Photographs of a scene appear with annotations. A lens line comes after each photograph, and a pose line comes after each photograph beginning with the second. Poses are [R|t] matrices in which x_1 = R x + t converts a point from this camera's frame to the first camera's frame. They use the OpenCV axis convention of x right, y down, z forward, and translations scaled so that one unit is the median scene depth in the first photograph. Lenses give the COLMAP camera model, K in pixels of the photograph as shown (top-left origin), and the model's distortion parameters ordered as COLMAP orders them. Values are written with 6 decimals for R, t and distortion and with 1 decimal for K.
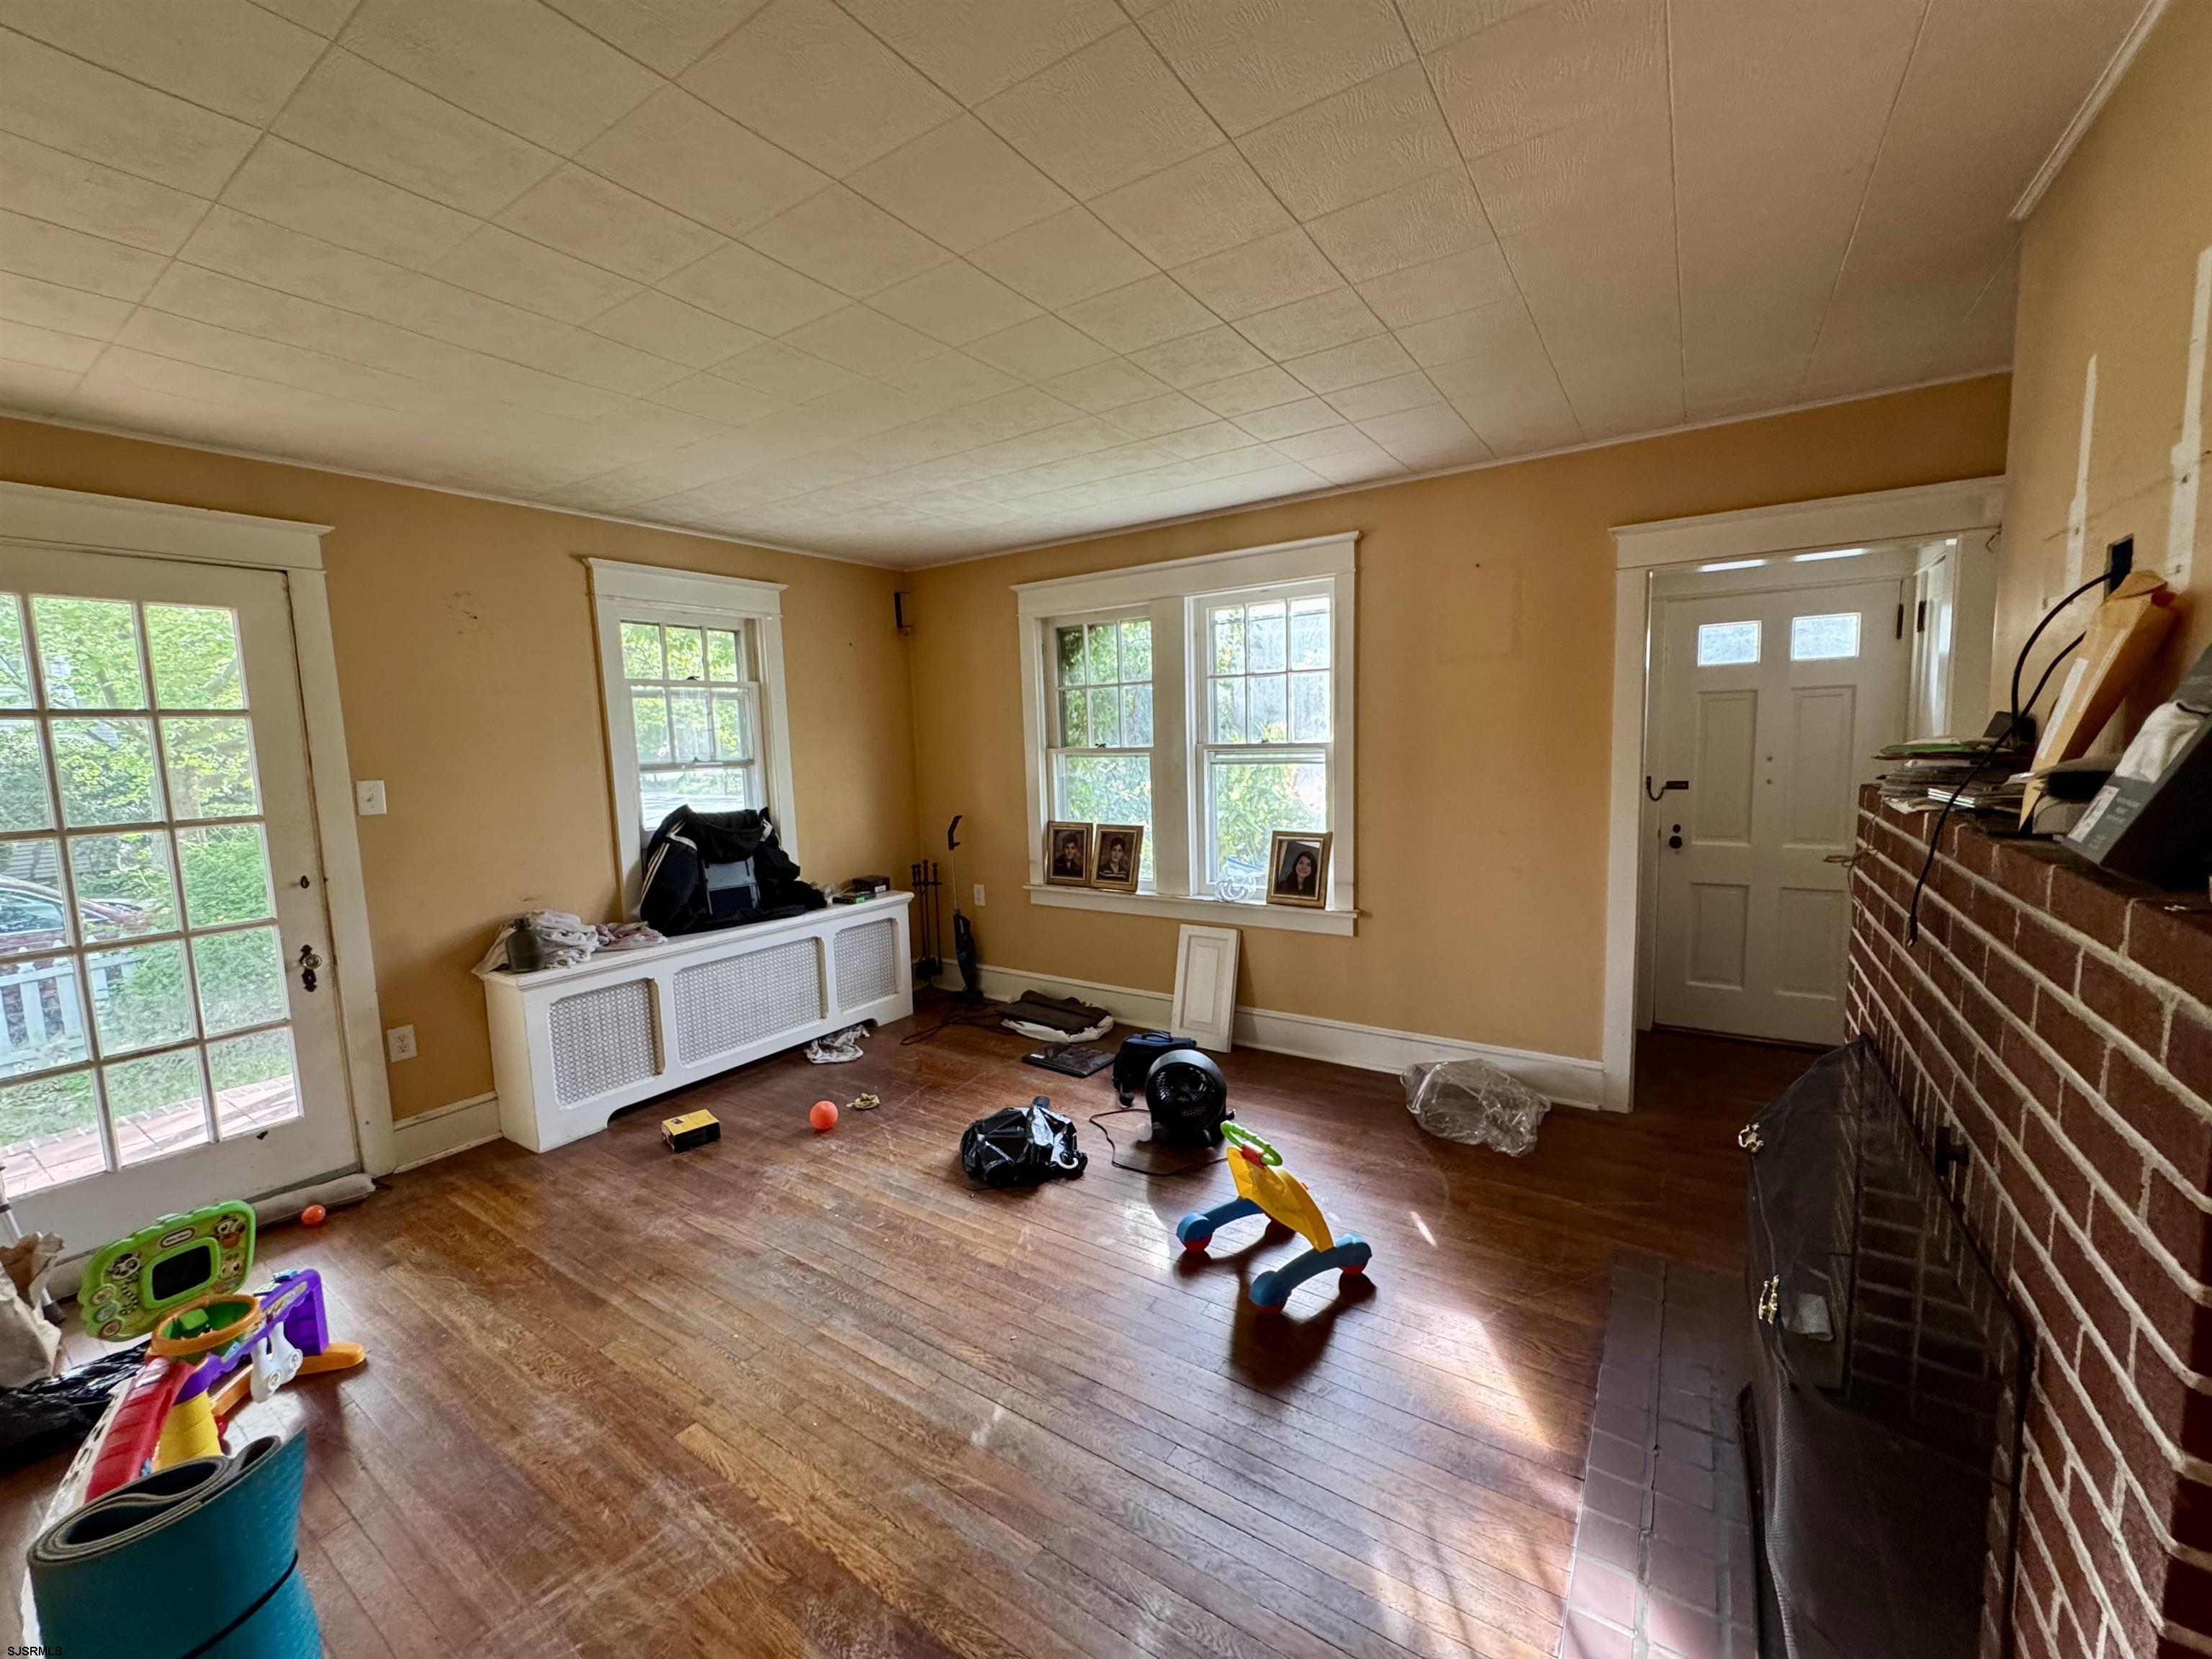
lens RADIAL K [[884.0, 0, 1109.7], [0, 884.0, 829.6], [0, 0, 1]] dist [-0.003735, -0.000069]
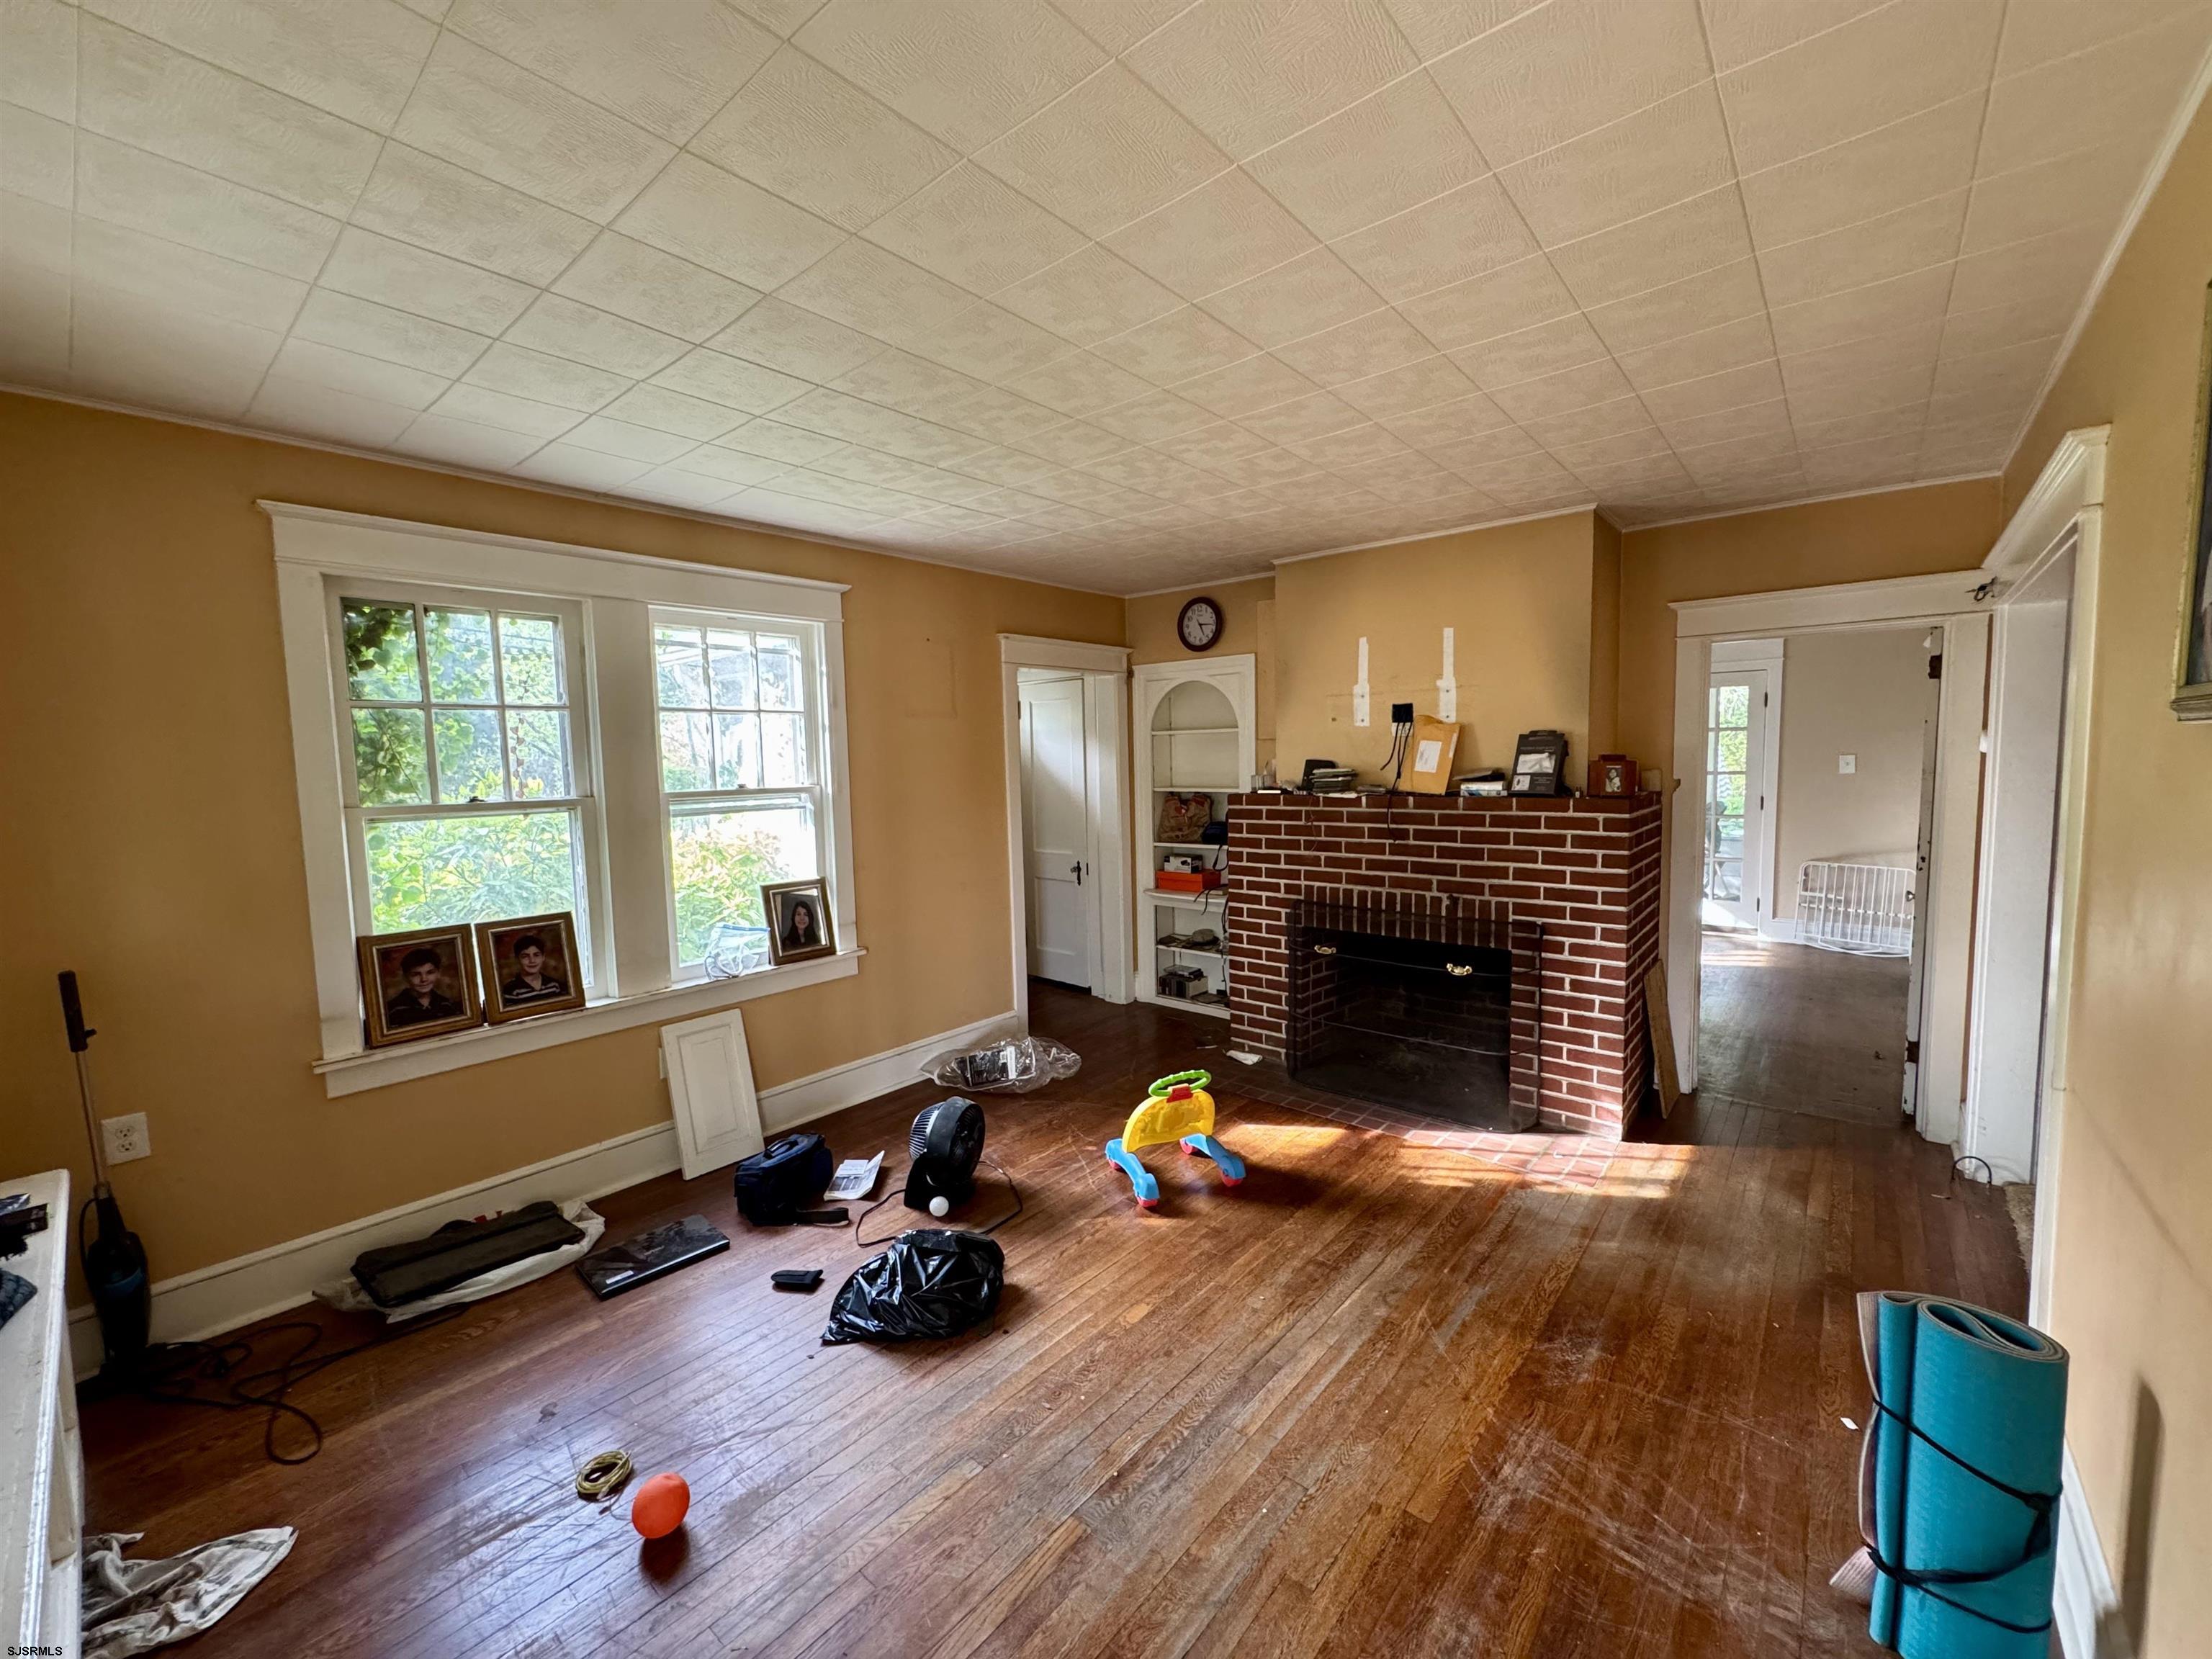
lens RADIAL K [[884.0, 0, 1112.8], [0, 884.0, 827.0], [0, 0, 1]] dist [-0.003735, -0.000069]
pose [[0.113580, -0.049014, 0.992319, -0.661713], [0.128220, 0.991153, 0.034280, -0.042925], [-0.985220, 0.123341, 0.118859, 0.534955]]
